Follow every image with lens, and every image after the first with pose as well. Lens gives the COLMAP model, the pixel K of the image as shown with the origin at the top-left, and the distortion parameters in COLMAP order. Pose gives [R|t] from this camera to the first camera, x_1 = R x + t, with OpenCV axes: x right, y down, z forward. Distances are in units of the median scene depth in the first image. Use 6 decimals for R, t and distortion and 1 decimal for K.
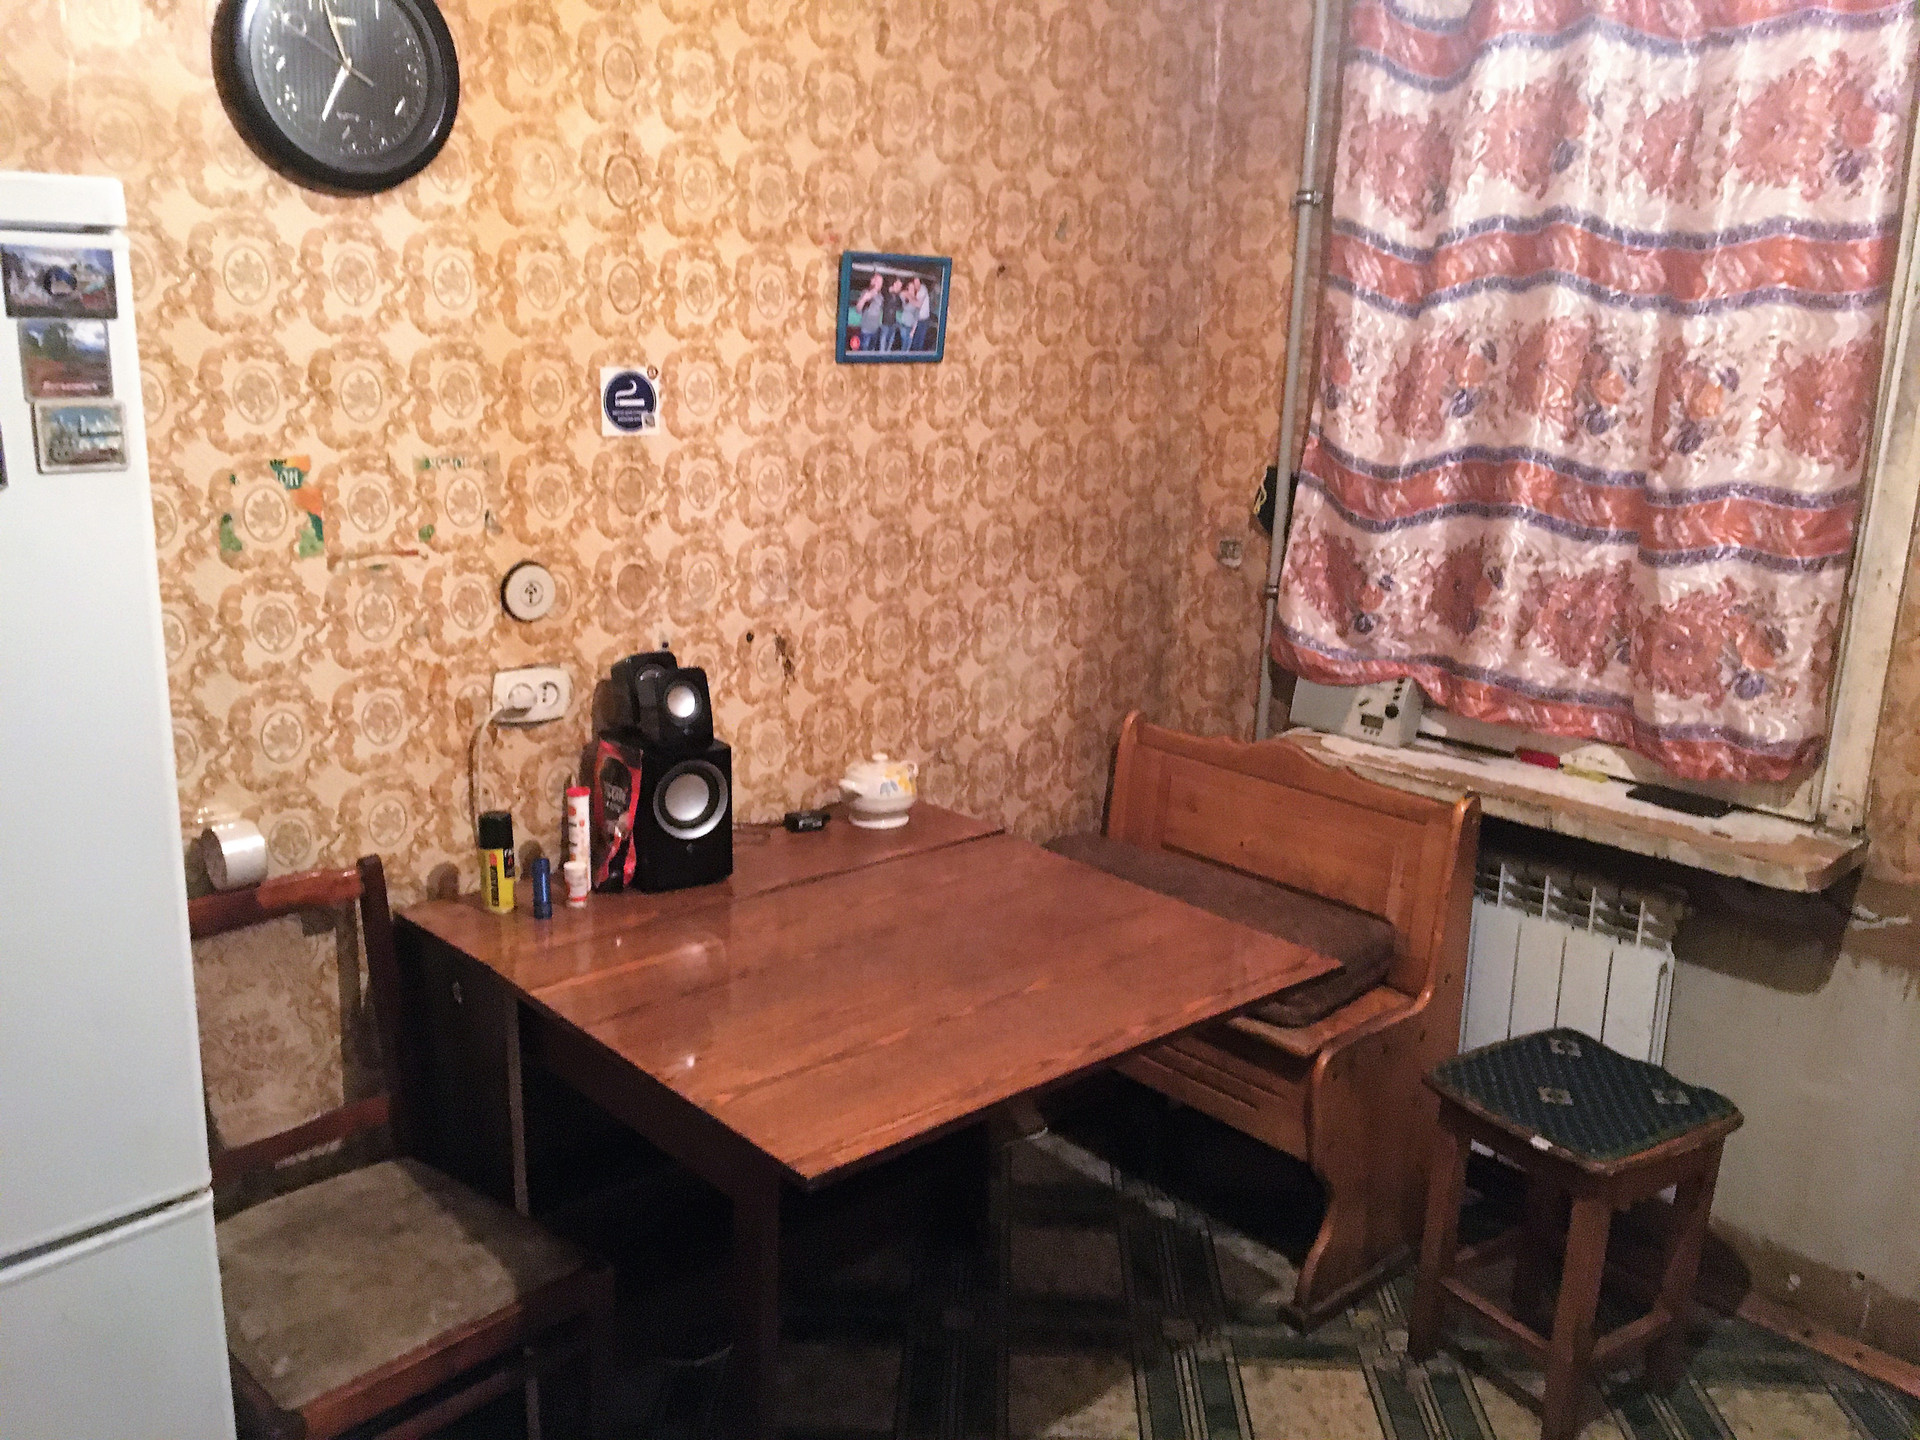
lens RADIAL K [[1592.6, 0, 936.5], [0, 1592.6, 725.7], [0, 0, 1]] dist [0.068944, -0.107774]
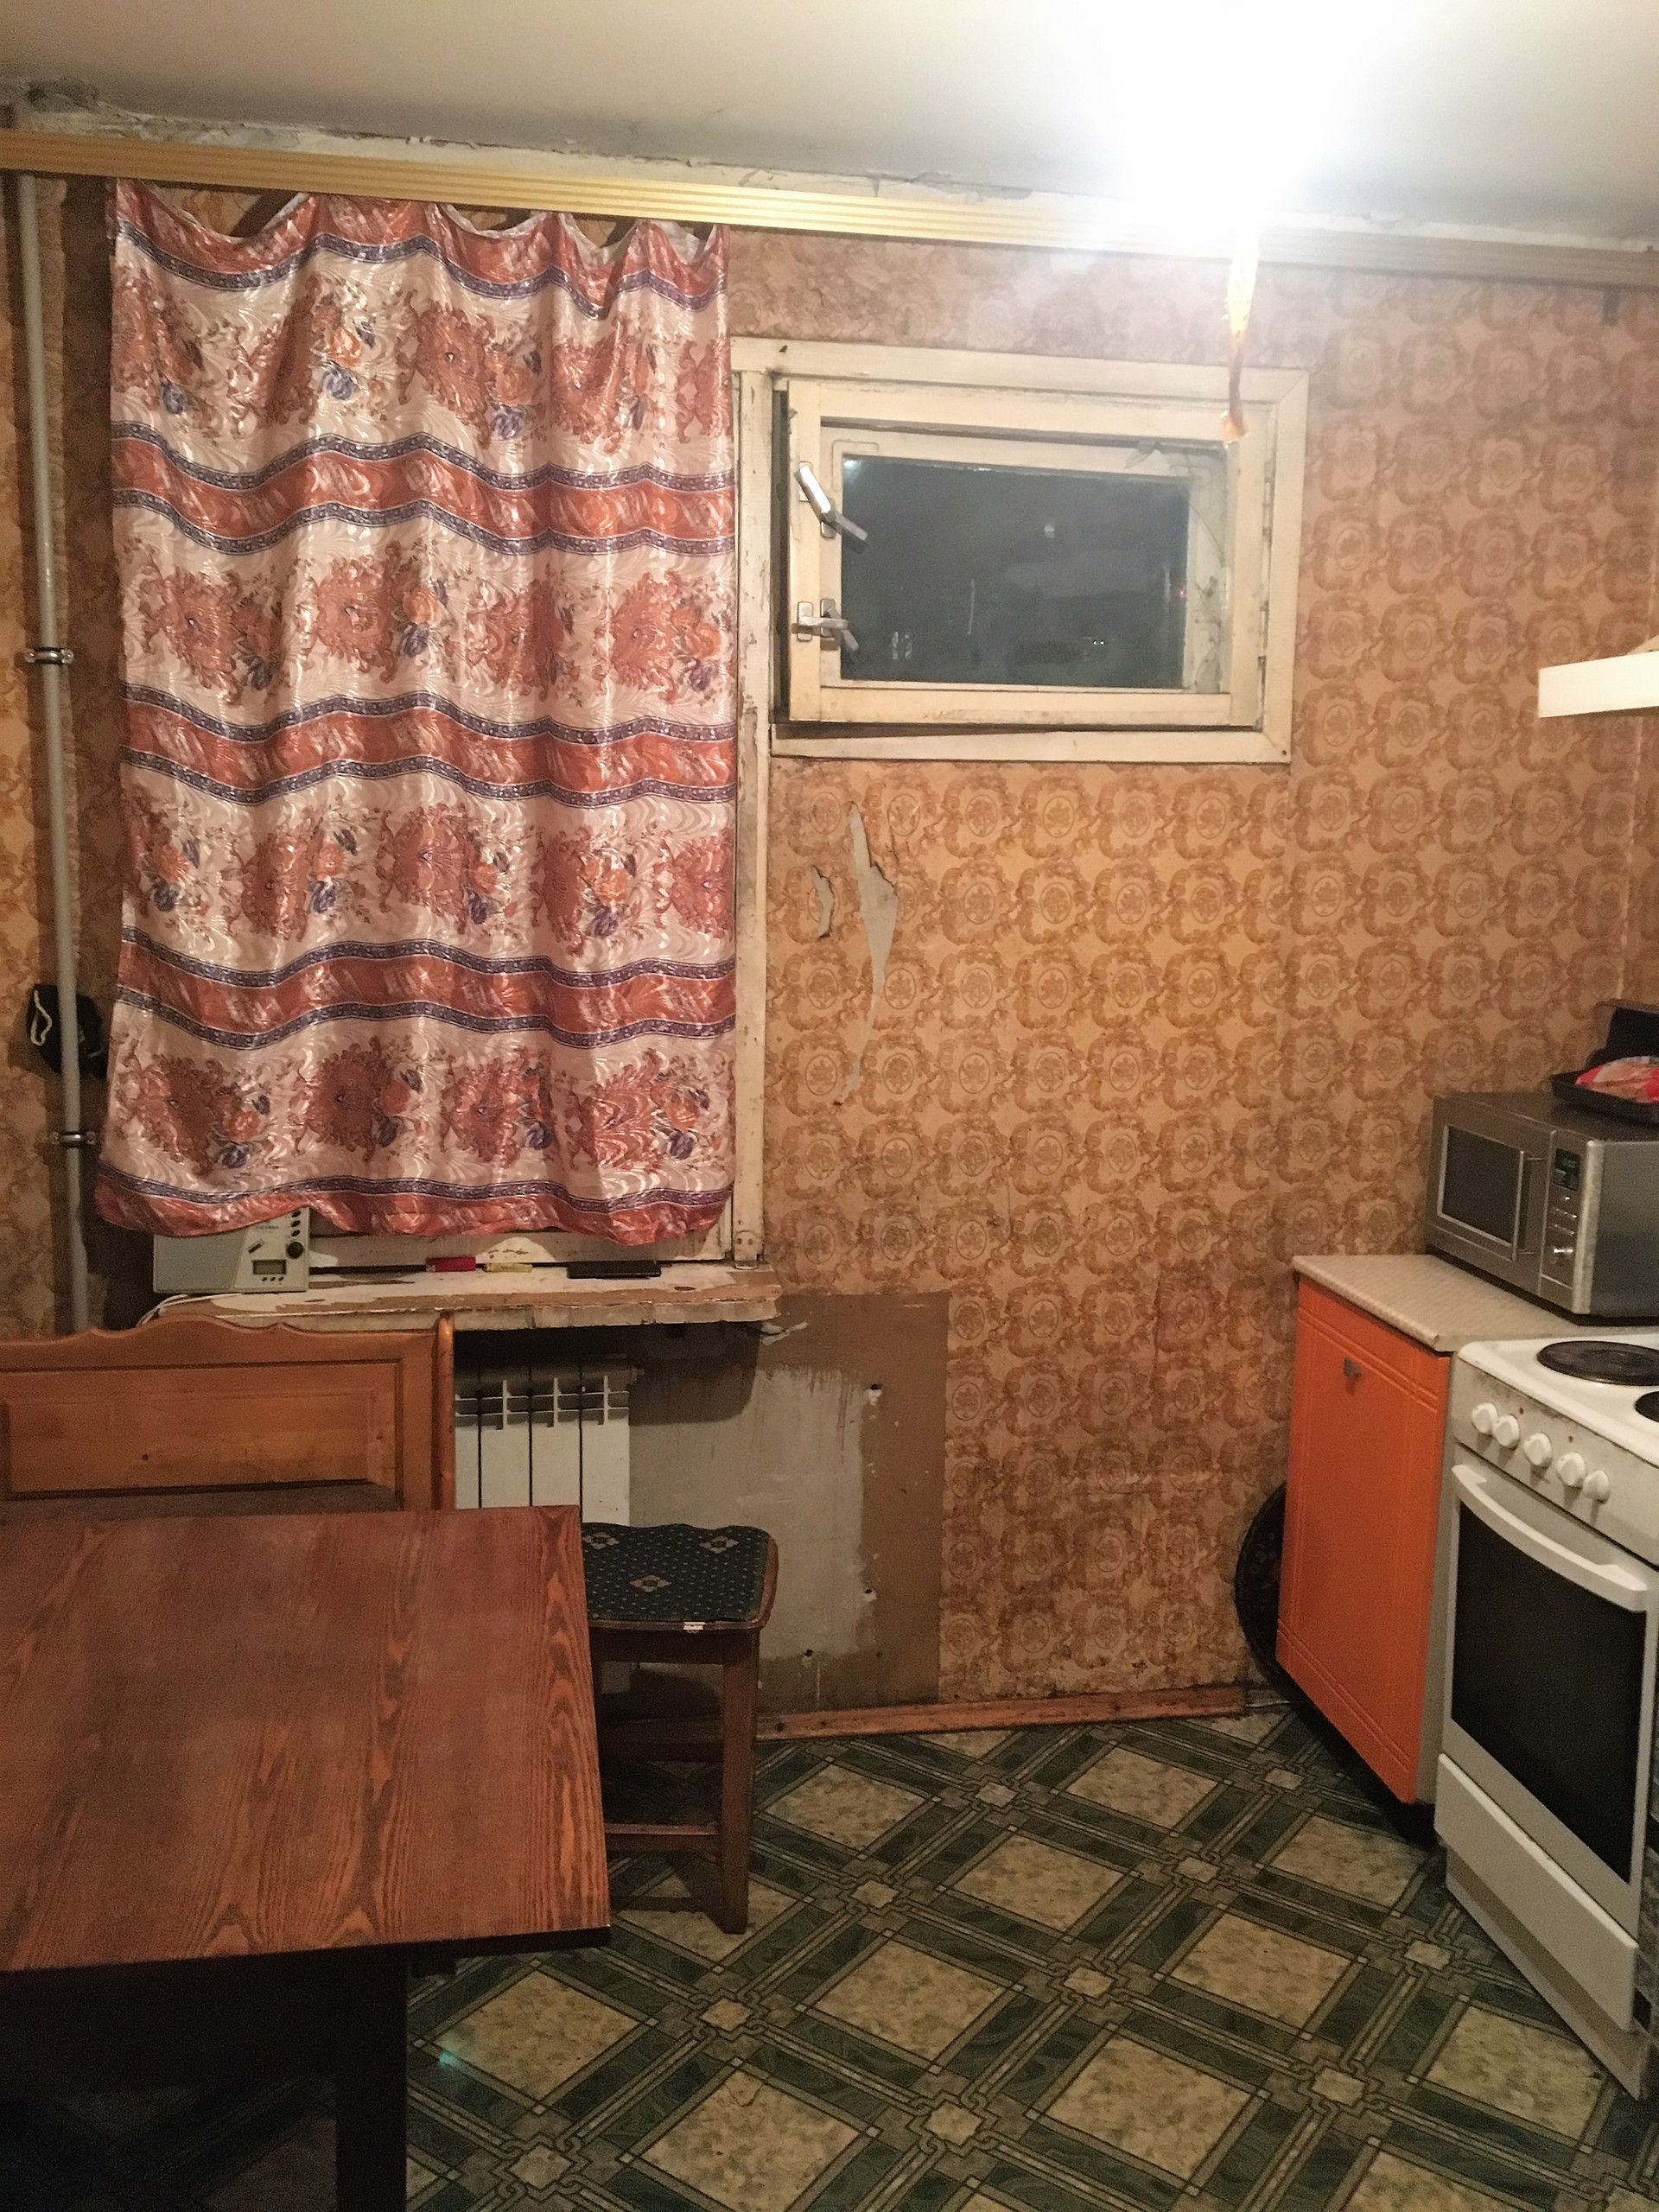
lens RADIAL K [[1834.8, 0, 829.5], [0, 1834.8, 1106.0], [0, 0, 1]] dist [0.068944, -0.107774]
pose [[0.534431, -0.138762, 0.833744, -0.410970], [0.201992, 0.978816, 0.033429, -0.064589], [-0.820721, 0.150544, 0.551139, 0.217237]]
